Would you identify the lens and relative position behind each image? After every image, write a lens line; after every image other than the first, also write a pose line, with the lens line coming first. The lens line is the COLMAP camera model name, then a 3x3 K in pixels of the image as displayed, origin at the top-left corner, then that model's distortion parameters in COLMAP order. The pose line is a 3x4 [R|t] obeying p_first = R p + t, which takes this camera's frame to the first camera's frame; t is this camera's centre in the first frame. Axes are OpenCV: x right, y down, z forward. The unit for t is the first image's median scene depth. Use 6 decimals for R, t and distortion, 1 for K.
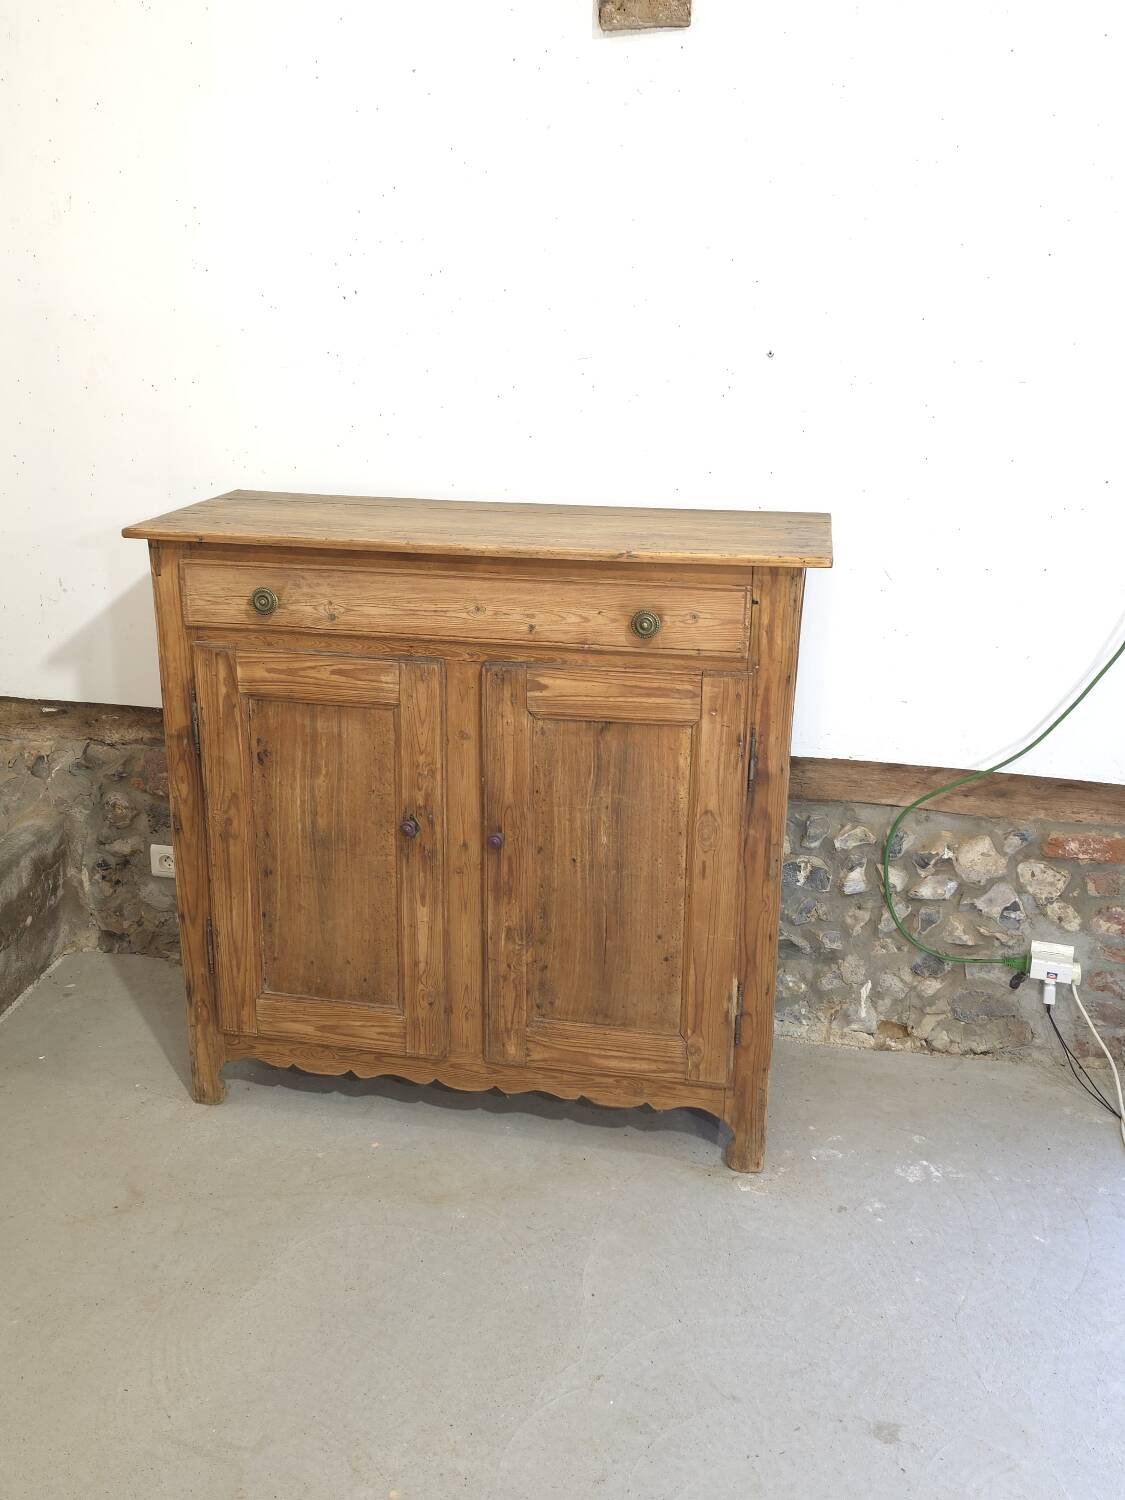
lens RADIAL K [[1314.1, 0, 549.7], [0, 1314.1, 736.6], [0, 0, 1]] dist [0.094151, -0.128791]
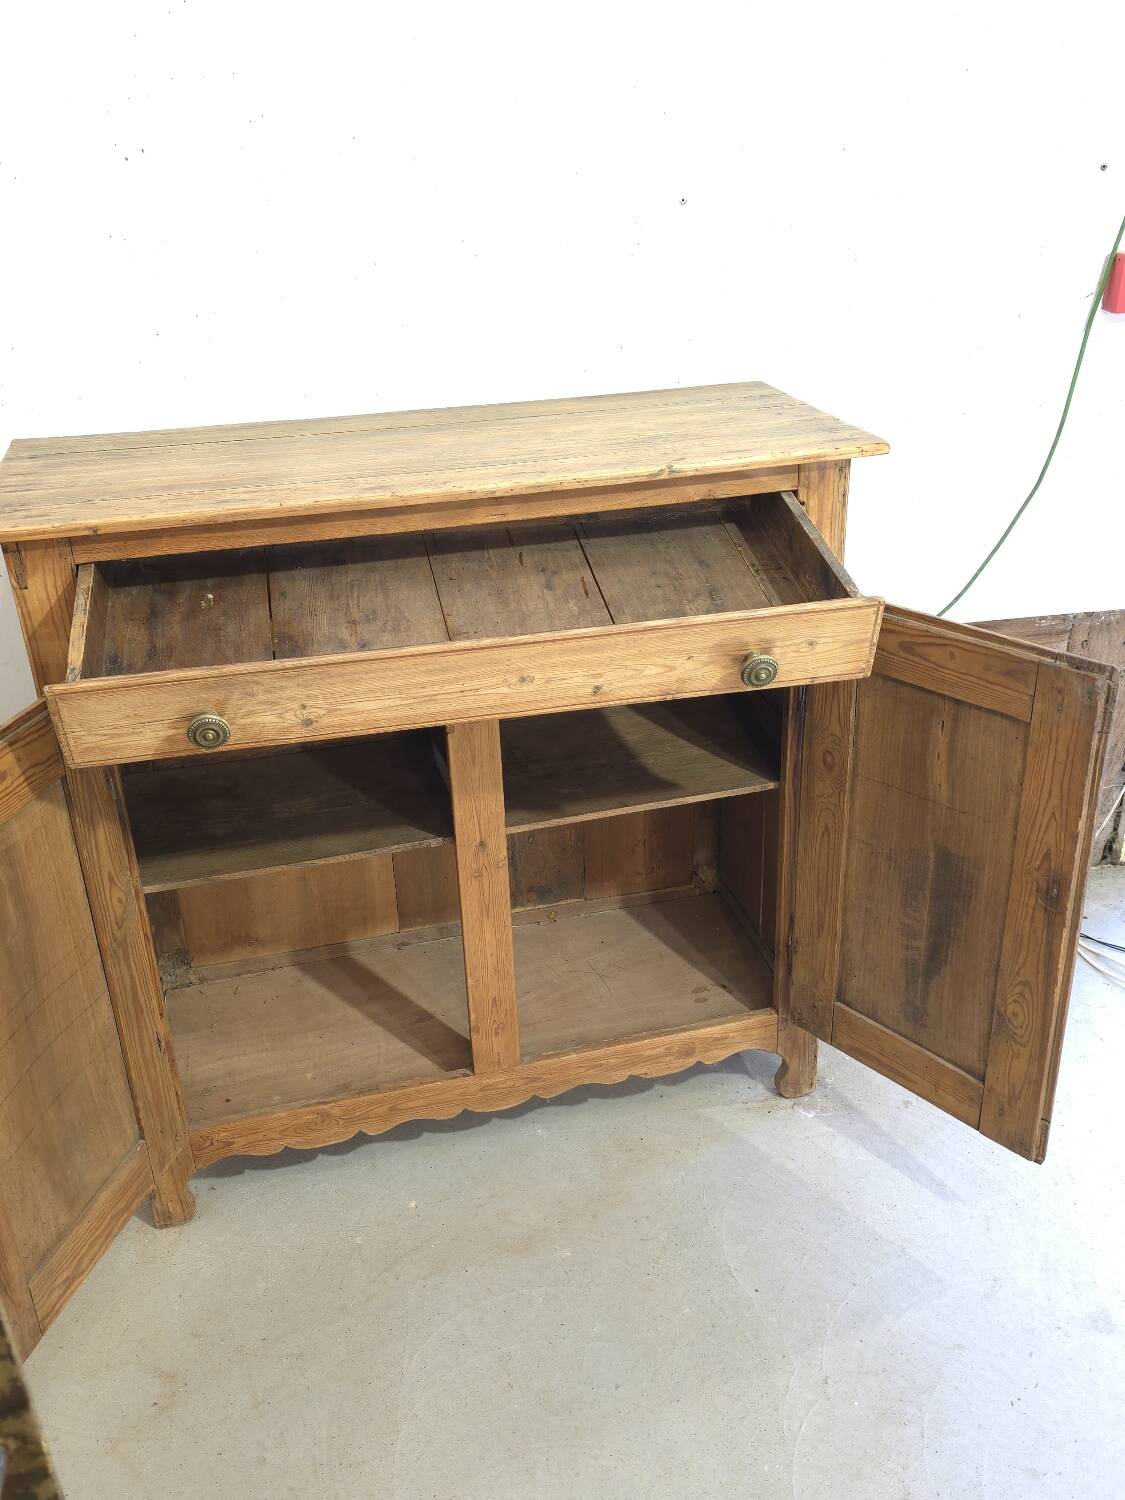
lens RADIAL K [[1314.1, 0, 560.6], [0, 1314.1, 736.2], [0, 0, 1]] dist [0.094151, -0.128791]
pose [[0.904758, -0.219749, 0.364860, -0.304399], [0.171384, 0.972049, 0.160460, -0.107027], [-0.389923, -0.082647, 0.917131, 0.222423]]
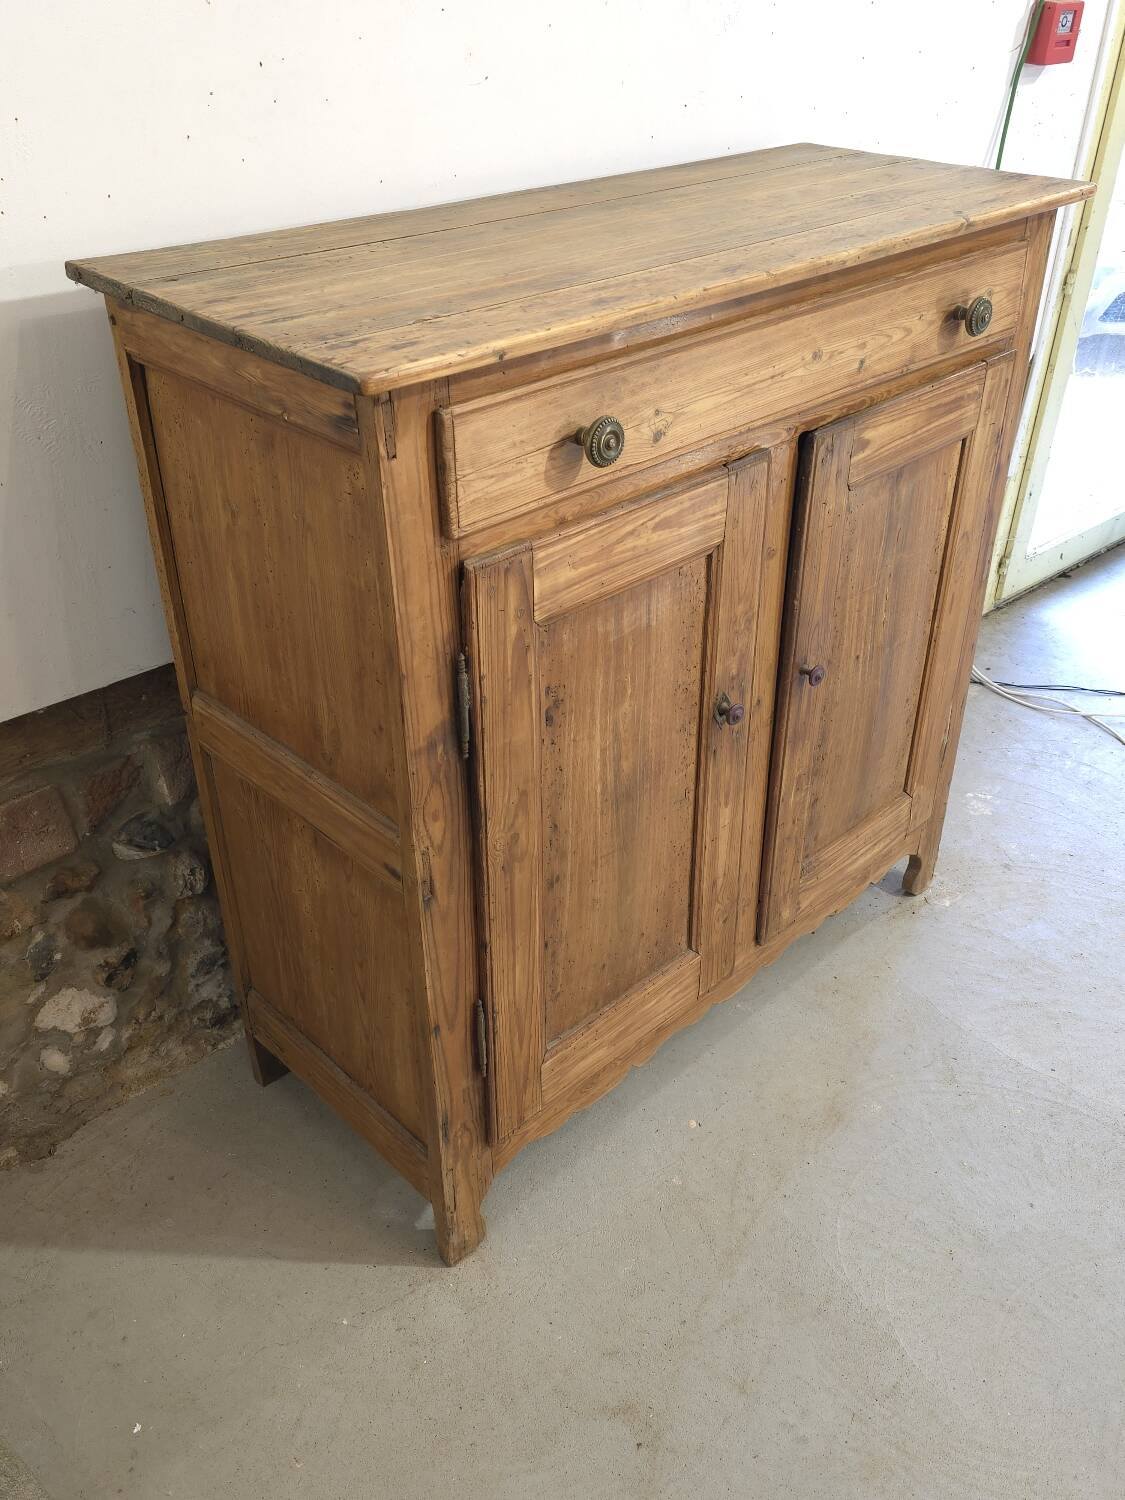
lens RADIAL K [[1314.1, 0, 571.1], [0, 1314.1, 747.5], [0, 0, 1]] dist [0.094151, -0.128791]
pose [[0.563818, -0.447595, 0.694095, -0.624346], [0.255385, 0.893709, 0.368867, -0.183898], [-0.785422, -0.030712, 0.618198, 0.629533]]
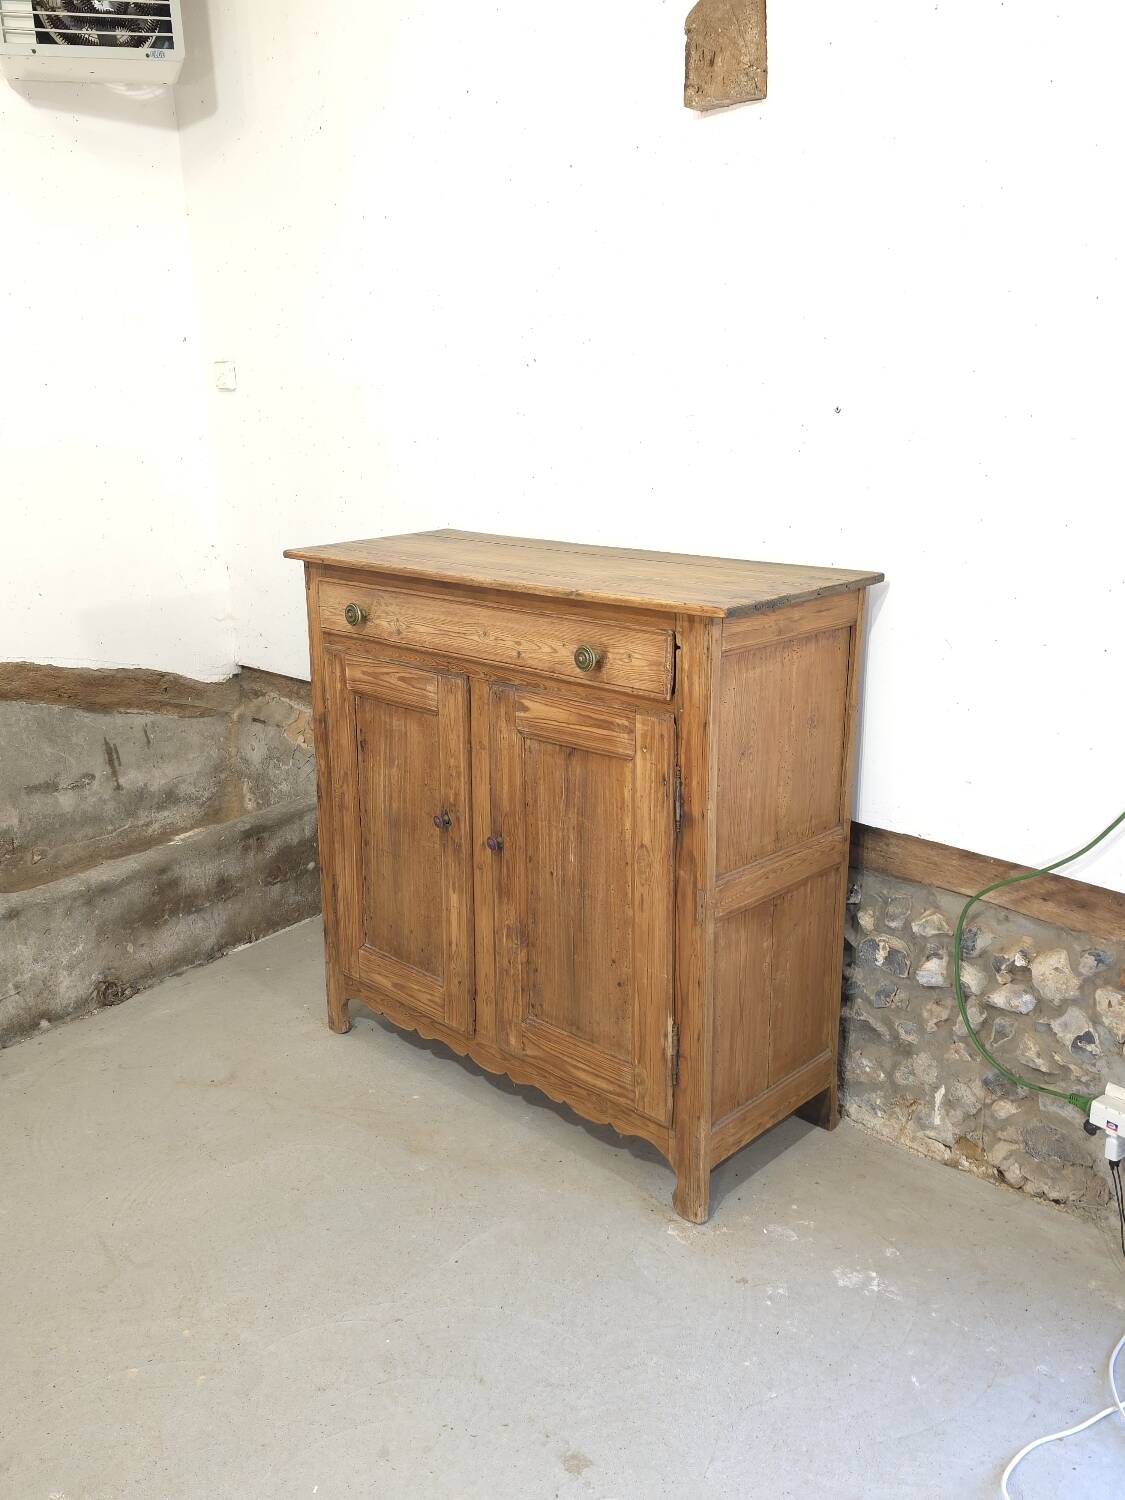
lens RADIAL K [[1314.1, 0, 556.2], [0, 1314.1, 740.1], [0, 0, 1]] dist [0.094151, -0.128791]
pose [[0.839918, 0.124234, -0.528302, 0.561827], [-0.148047, 0.988976, -0.002808, -0.011511], [0.522130, 0.080572, 0.849052, 0.073341]]
